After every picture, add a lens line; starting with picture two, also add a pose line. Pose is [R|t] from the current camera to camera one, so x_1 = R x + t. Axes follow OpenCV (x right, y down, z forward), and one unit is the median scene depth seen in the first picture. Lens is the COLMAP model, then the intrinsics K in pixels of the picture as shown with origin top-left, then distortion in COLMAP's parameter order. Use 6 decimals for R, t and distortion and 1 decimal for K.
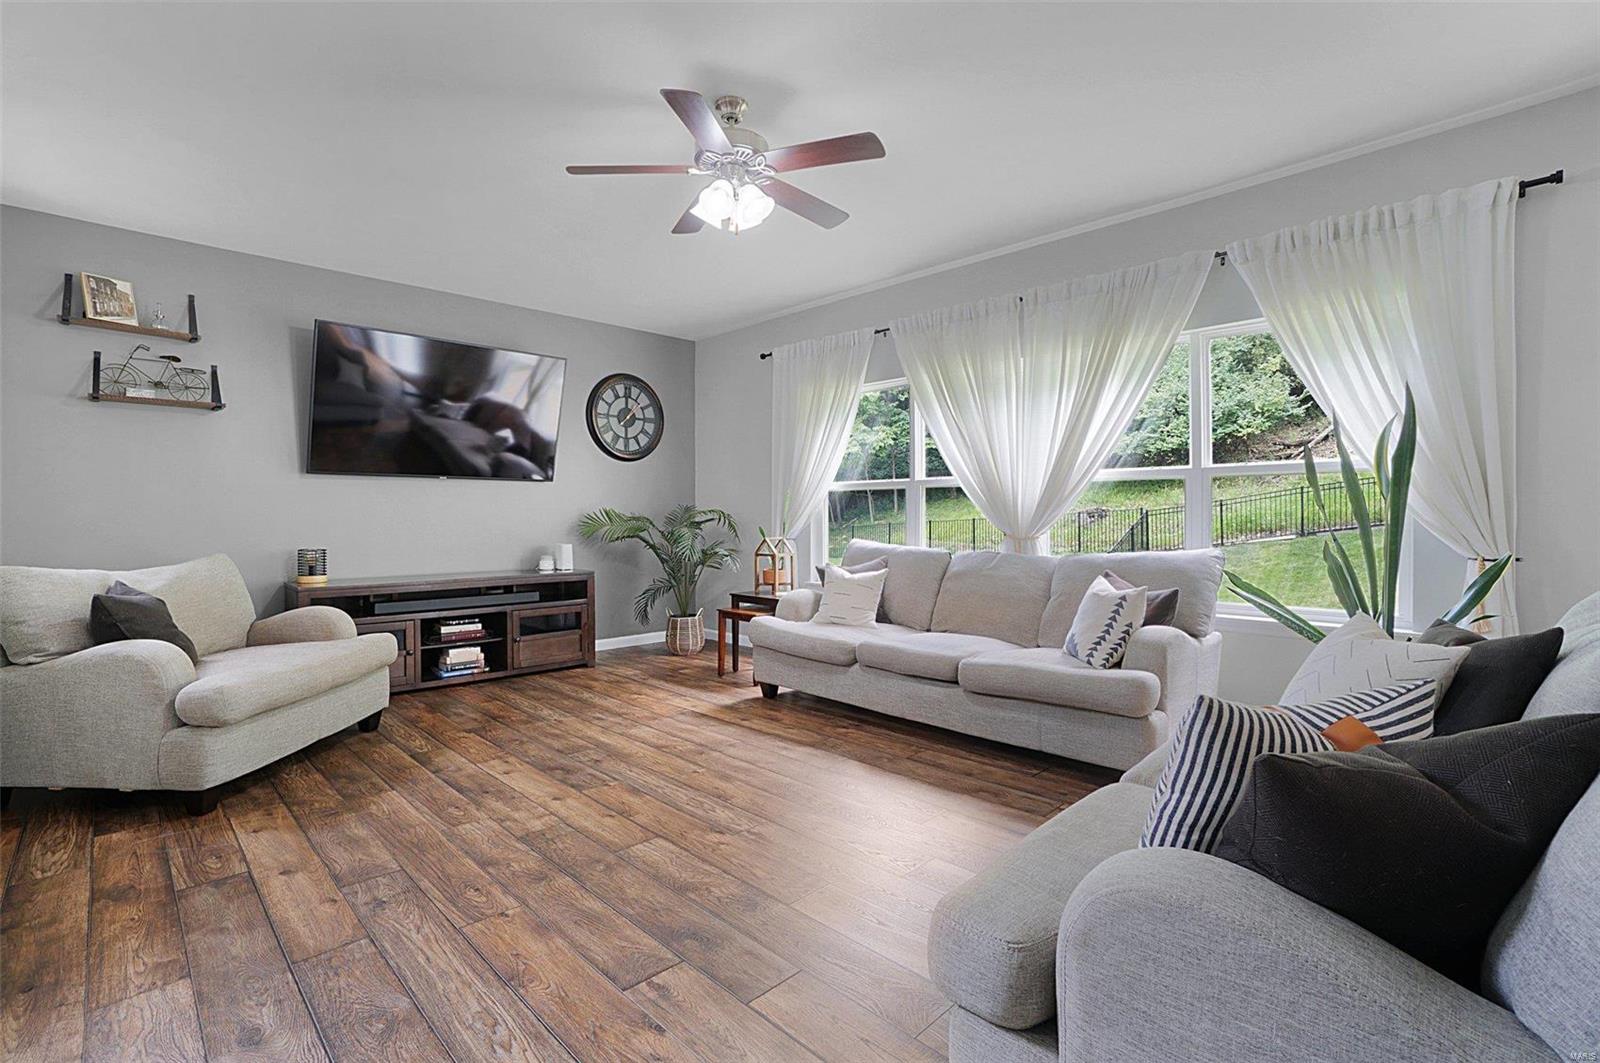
lens RADIAL K [[732.3, 0, 777.0], [0, 732.3, 520.8], [0, 0, 1]] dist [-0.031821, 0.001324]
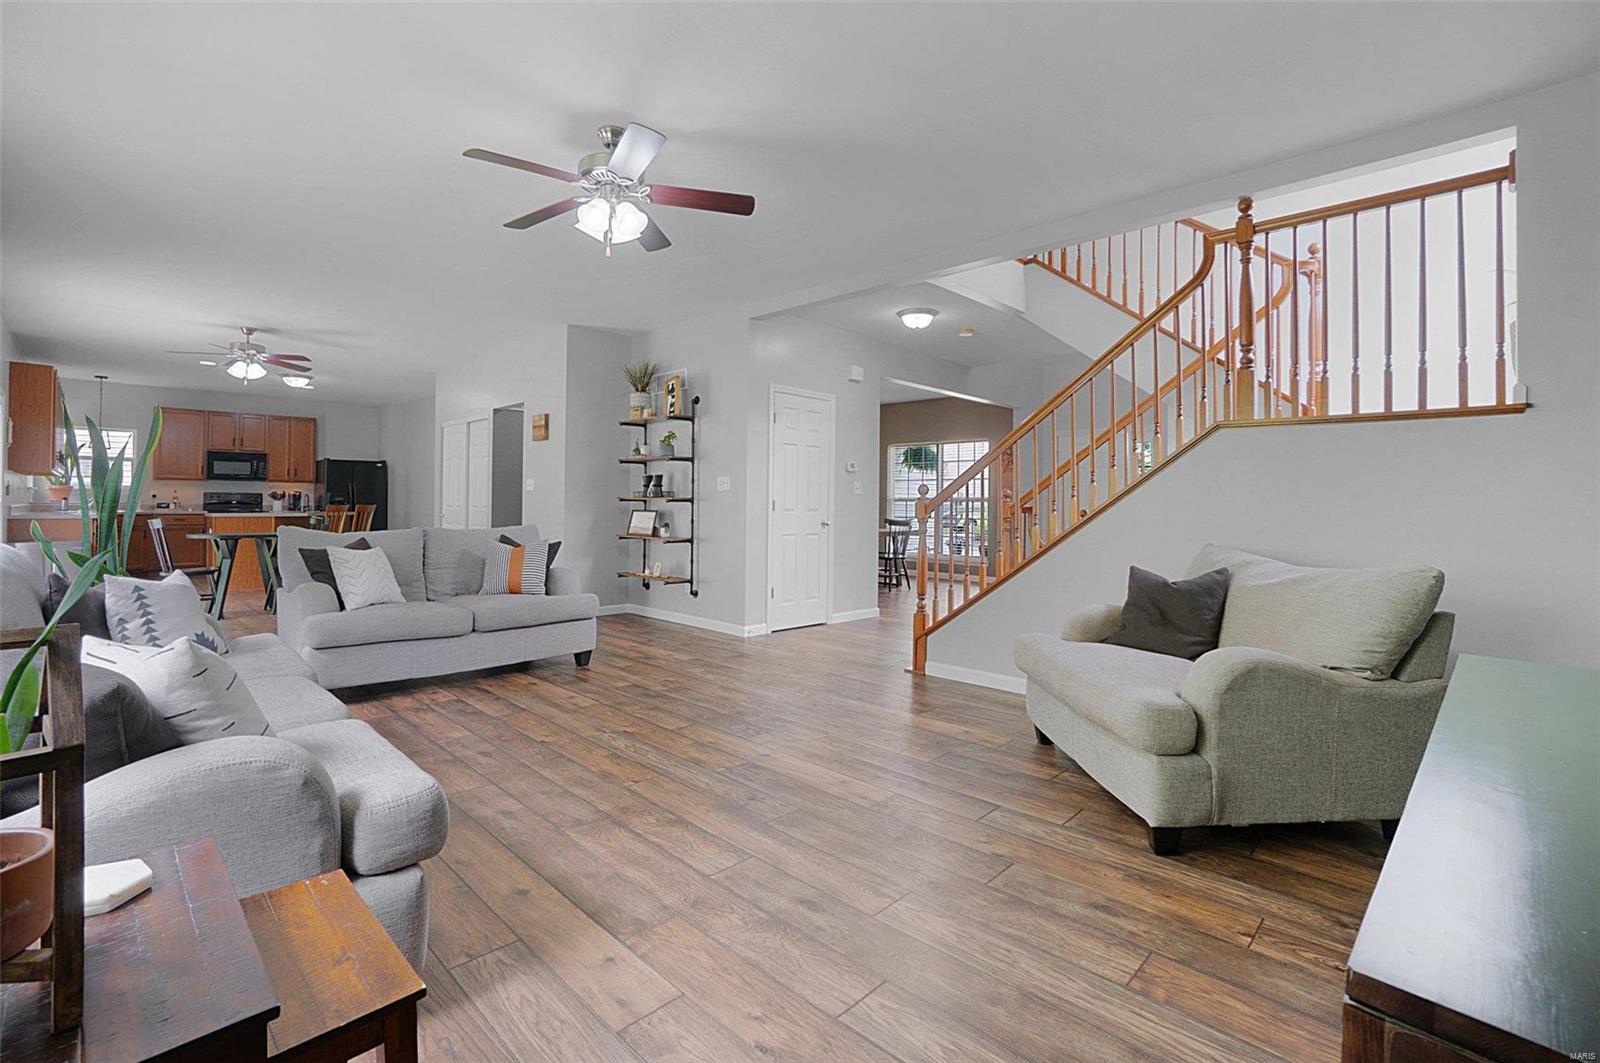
lens RADIAL K [[712.5, 0, 783.8], [0, 712.5, 517.6], [0, 0, 1]] dist [-0.067823, 0.026222]
pose [[-0.999606, -0.004806, -0.027663, -0.190873], [-0.005538, 0.999634, 0.026464, -0.005637], [0.027526, 0.026606, -0.999267, 1.322442]]
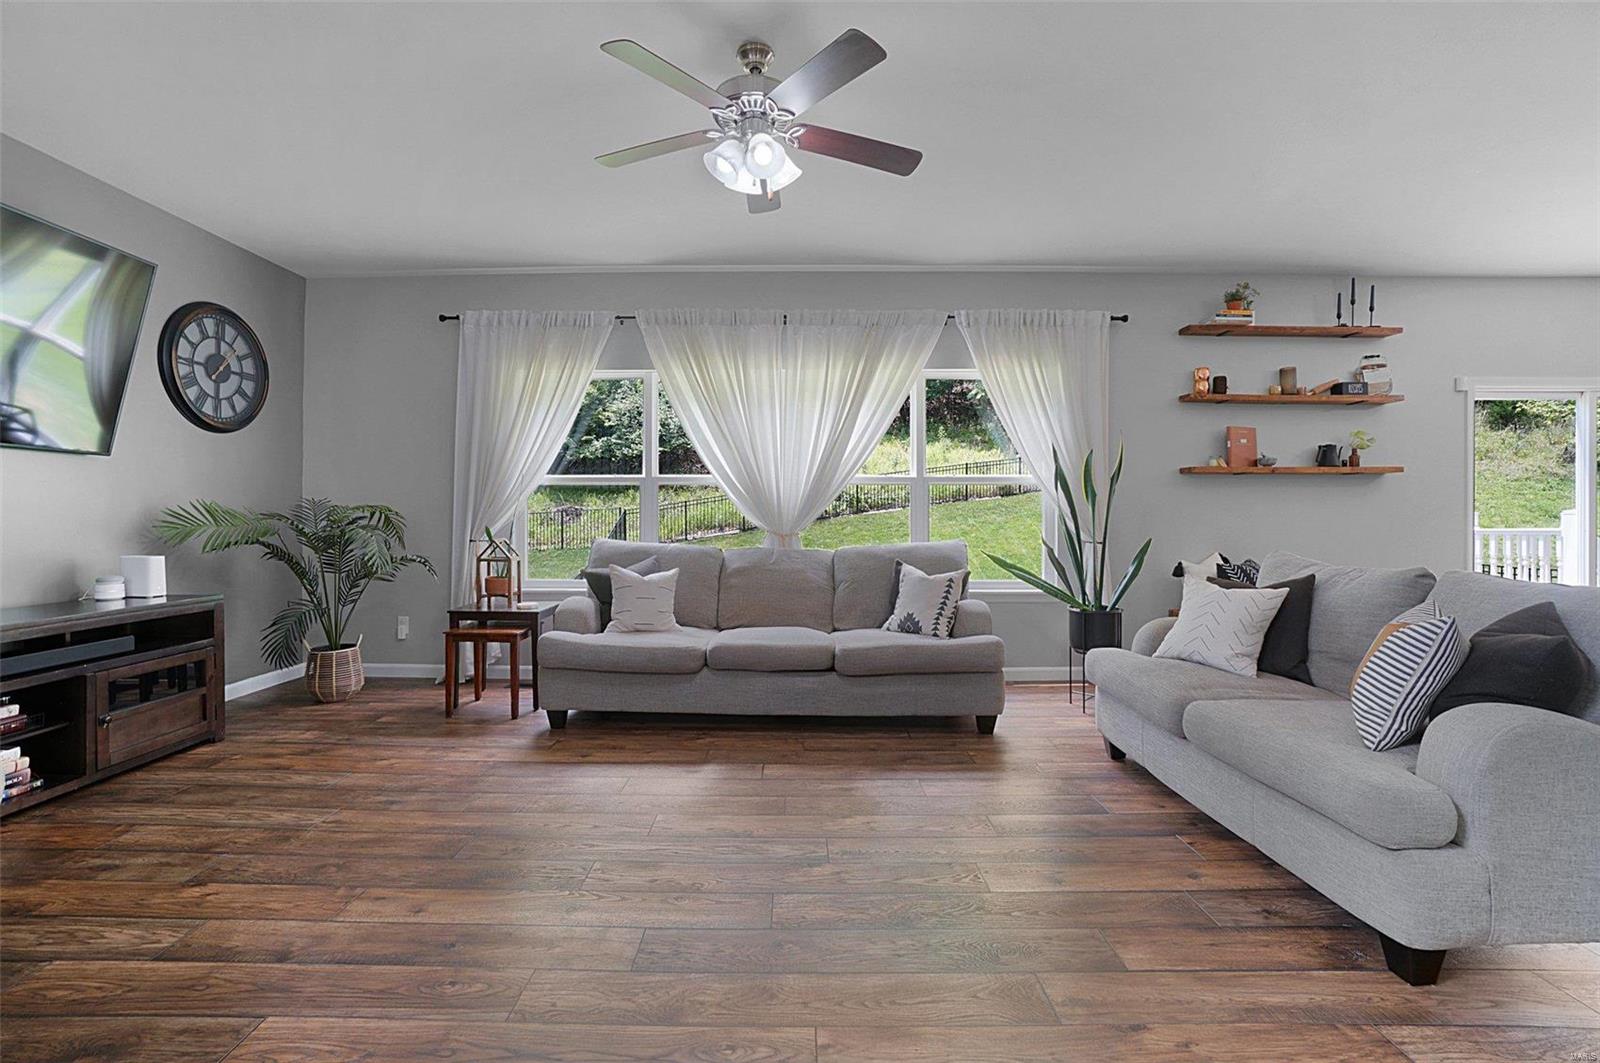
lens RADIAL K [[712.5, 0, 783.8], [0, 712.5, 517.6], [0, 0, 1]] dist [-0.067823, 0.026222]
pose [[0.698506, 0.003503, 0.715595, -0.411046], [0.002005, 0.999975, -0.006852, 0.004723], [-0.715601, 0.006221, 0.698482, 0.243828]]
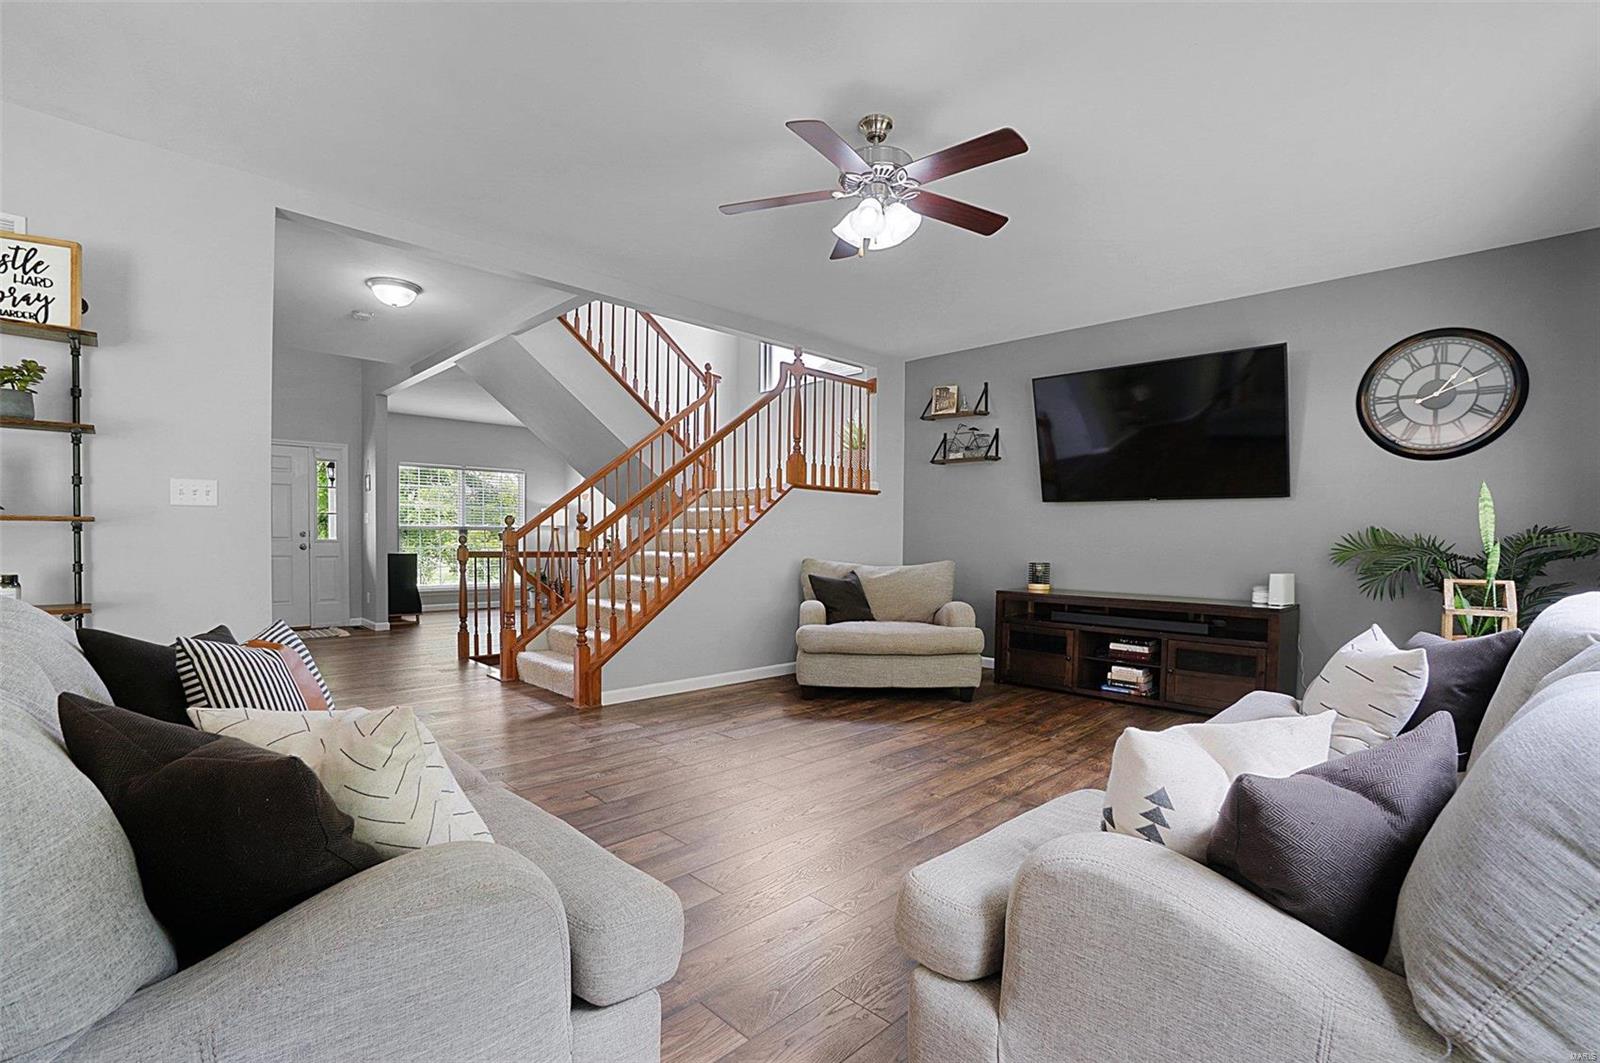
lens RADIAL K [[733.7, 0, 800.0], [0, 733.7, 531.5], [0, 0, 1]] dist [0.001412, 0.000192]
pose [[0.029348, 0.004293, -0.999560, 0.628978], [-0.014709, 0.999884, 0.003862, -0.012893], [0.999461, 0.014589, 0.029407, 0.553242]]
